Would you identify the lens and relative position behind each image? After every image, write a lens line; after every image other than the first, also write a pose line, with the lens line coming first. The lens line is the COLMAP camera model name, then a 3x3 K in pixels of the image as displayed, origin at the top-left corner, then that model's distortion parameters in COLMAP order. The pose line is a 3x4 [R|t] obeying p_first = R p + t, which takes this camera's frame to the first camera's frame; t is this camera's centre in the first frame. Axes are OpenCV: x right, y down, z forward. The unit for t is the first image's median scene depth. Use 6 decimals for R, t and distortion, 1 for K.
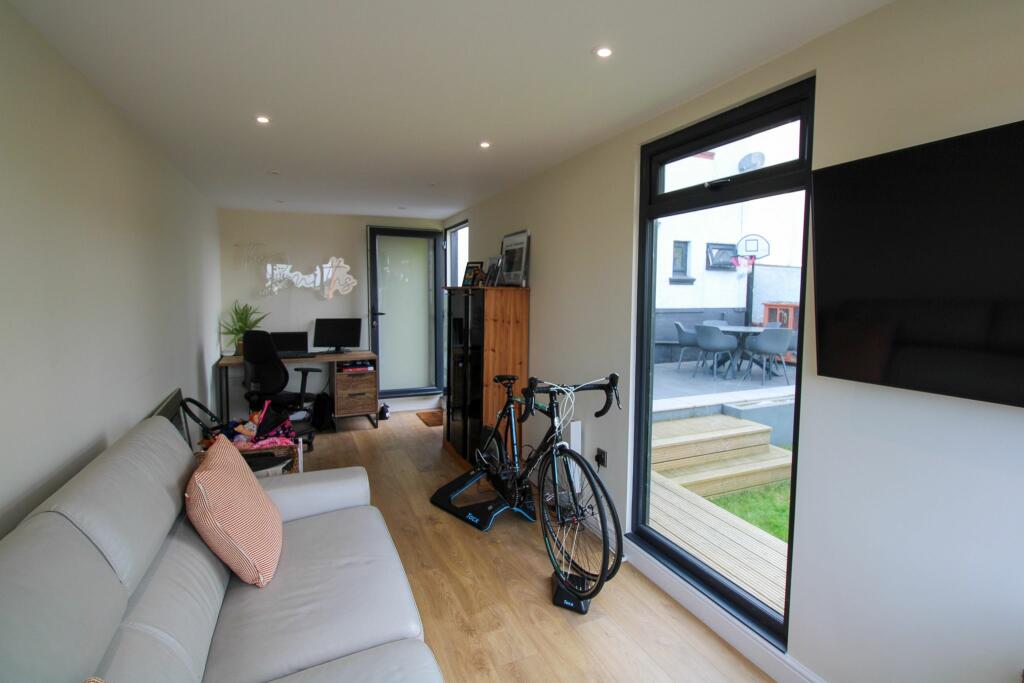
lens RADIAL K [[492.5, 0, 513.2], [0, 492.5, 335.4], [0, 0, 1]] dist [-0.002905, -0.000689]
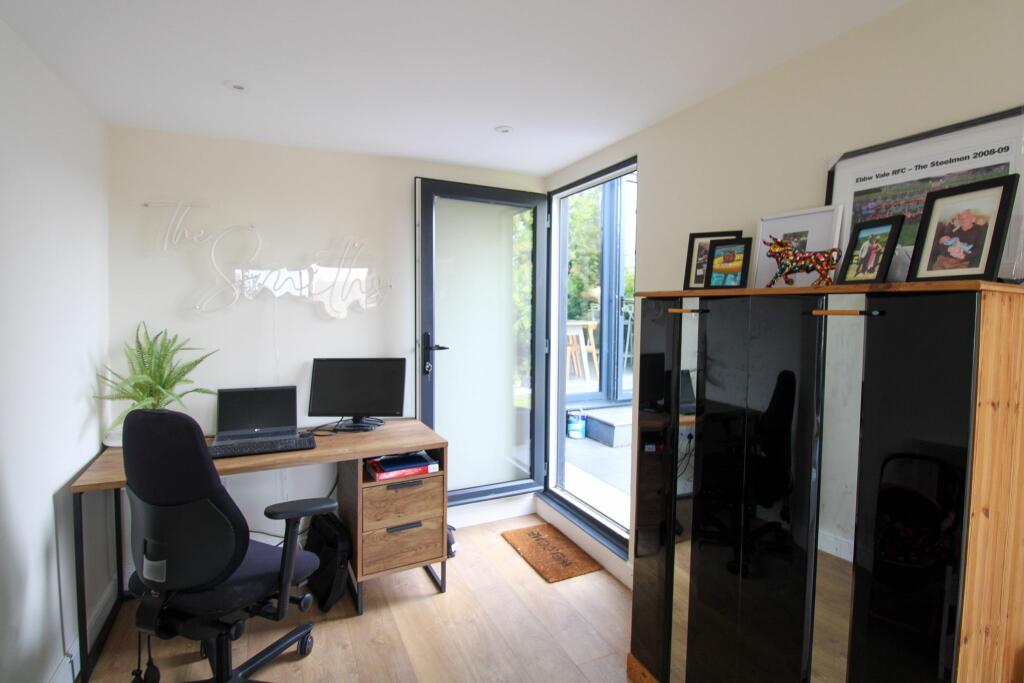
lens RADIAL K [[492.5, 0, 513.2], [0, 492.5, 335.4], [0, 0, 1]] dist [-0.002905, -0.000689]
pose [[0.999381, -0.000355, 0.035168, -0.221799], [0.001497, 0.999473, -0.032431, -0.042210], [-0.035138, 0.032463, 0.998855, 0.507178]]
